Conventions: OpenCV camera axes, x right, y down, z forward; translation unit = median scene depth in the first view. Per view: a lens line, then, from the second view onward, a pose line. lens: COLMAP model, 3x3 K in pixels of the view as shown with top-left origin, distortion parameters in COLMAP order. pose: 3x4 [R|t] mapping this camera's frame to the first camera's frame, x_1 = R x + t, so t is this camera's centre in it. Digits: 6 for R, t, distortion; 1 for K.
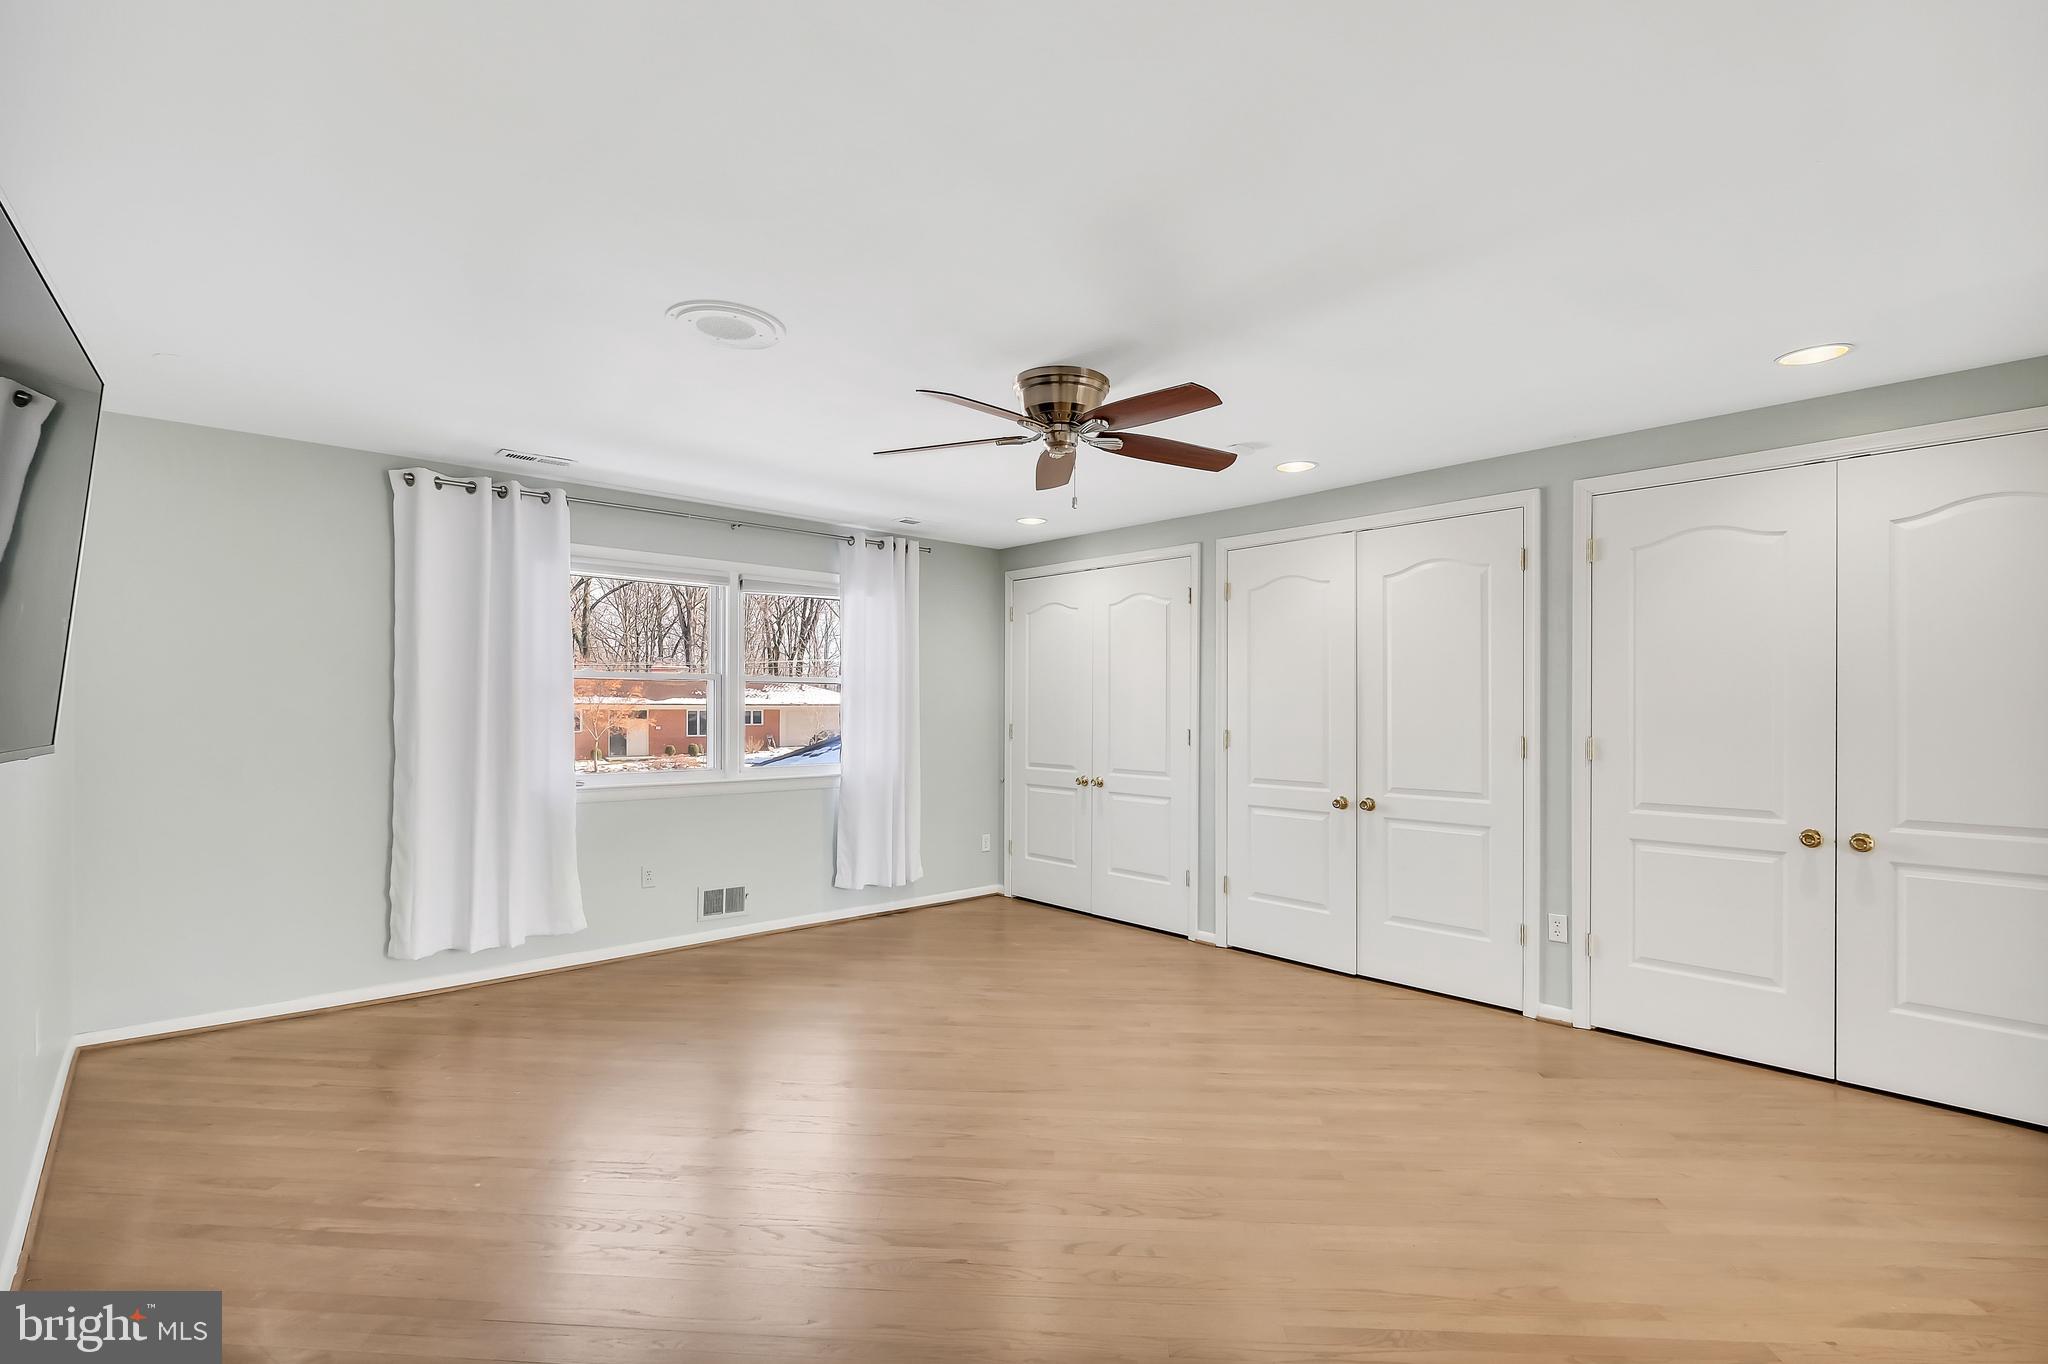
lens RADIAL K [[946.7, 0, 1028.1], [0, 946.7, 698.3], [0, 0, 1]] dist [-0.010235, -0.000290]
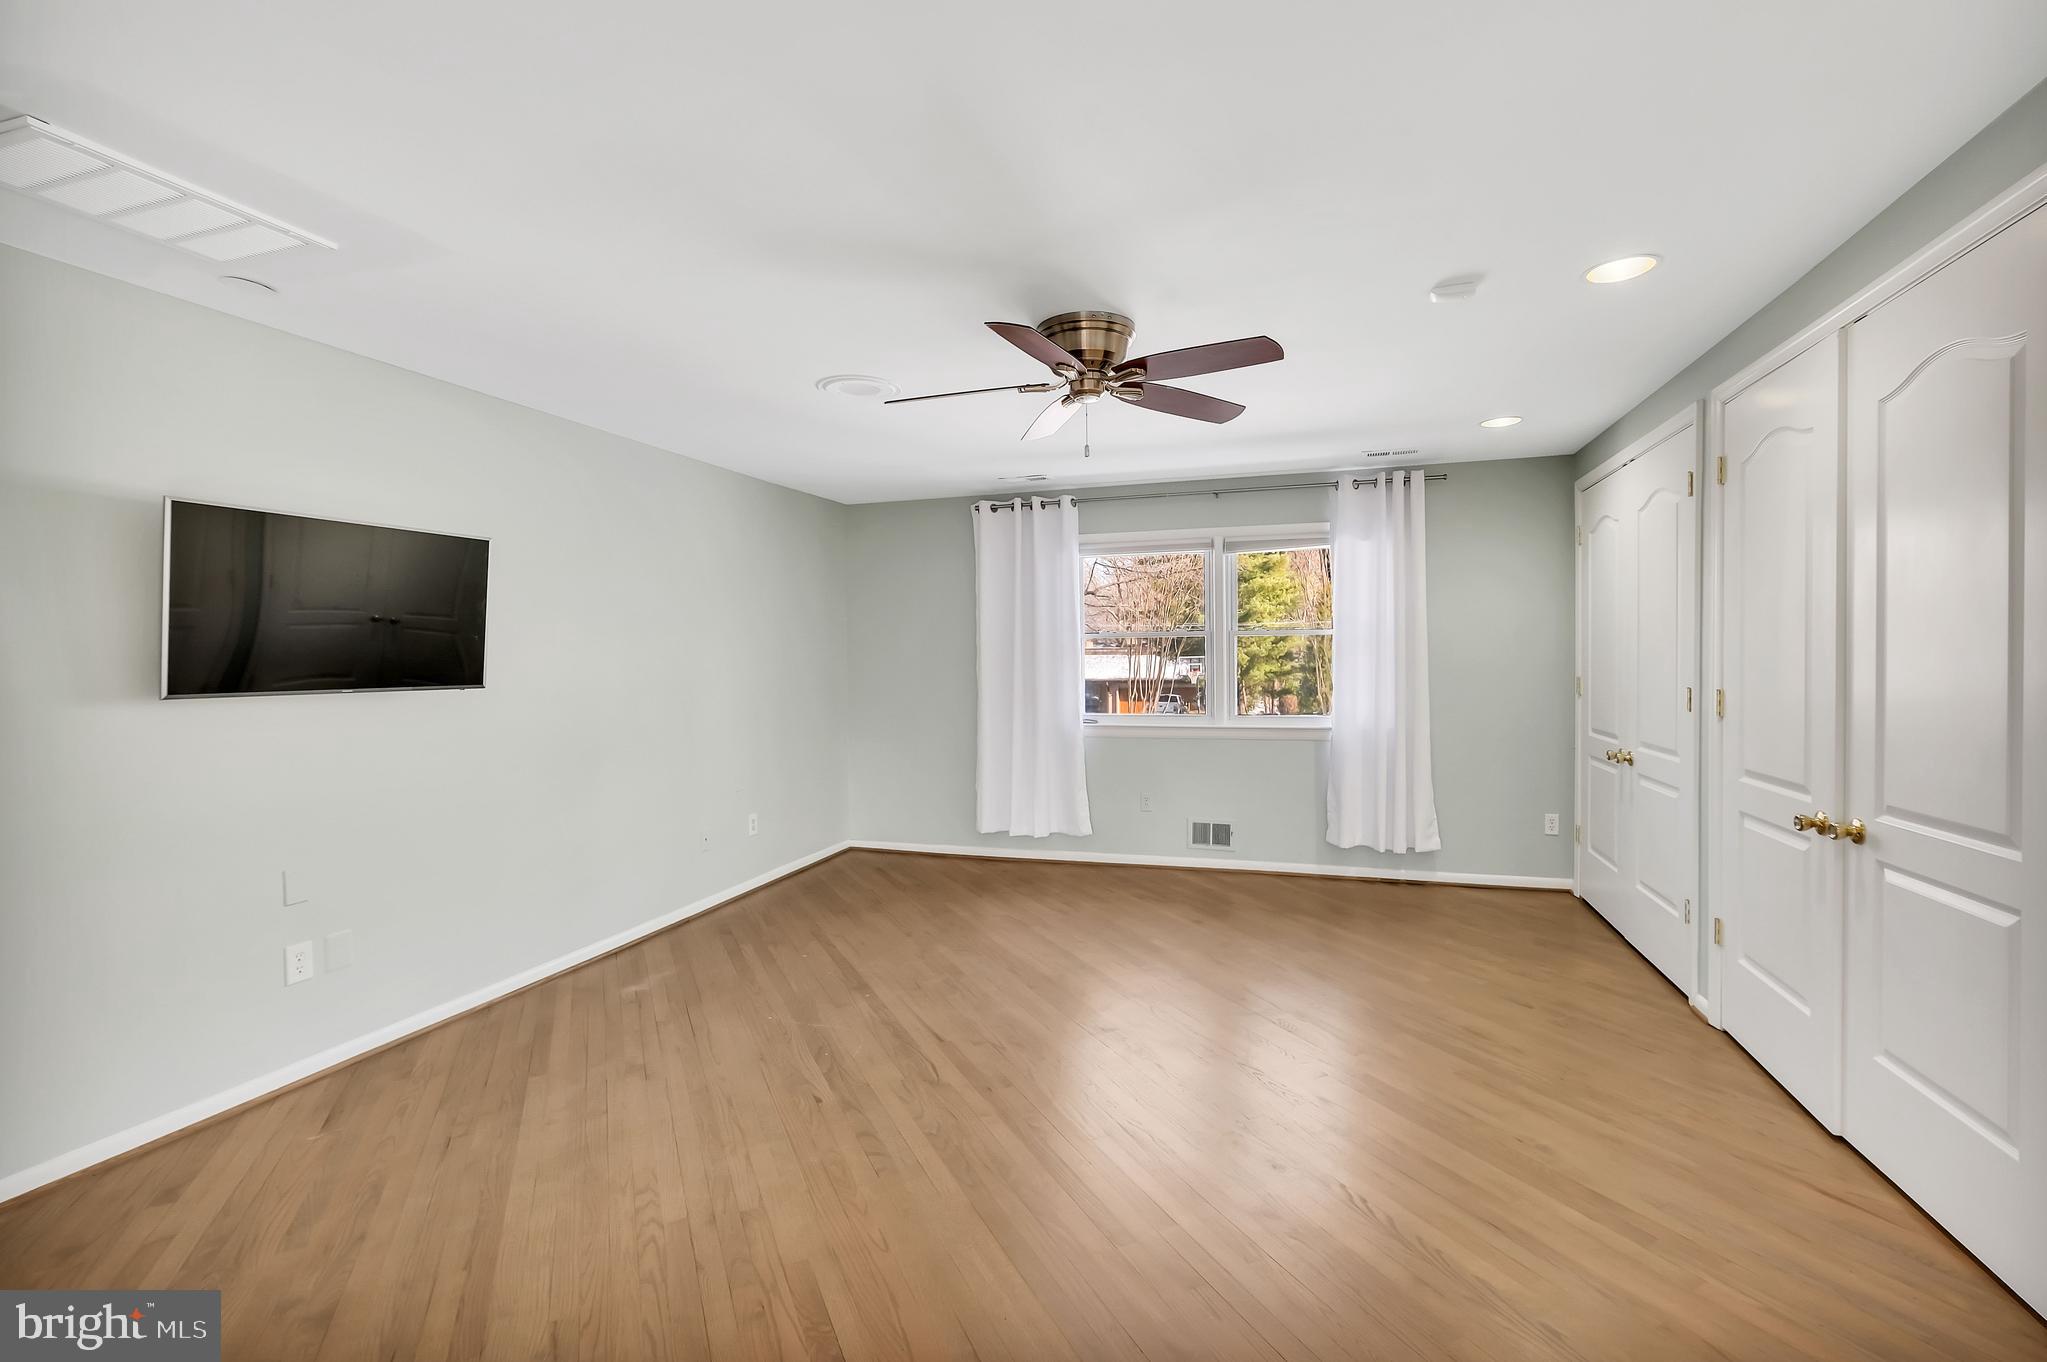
lens RADIAL K [[908.0, 0, 1025.3], [0, 908.0, 665.7], [0, 0, 1]] dist [-0.001752, -0.000685]
pose [[0.490674, -0.003459, -0.871337, 0.499724], [0.021332, 0.999740, 0.008045, 0.002681], [0.871082, -0.022535, 0.490620, 0.288665]]
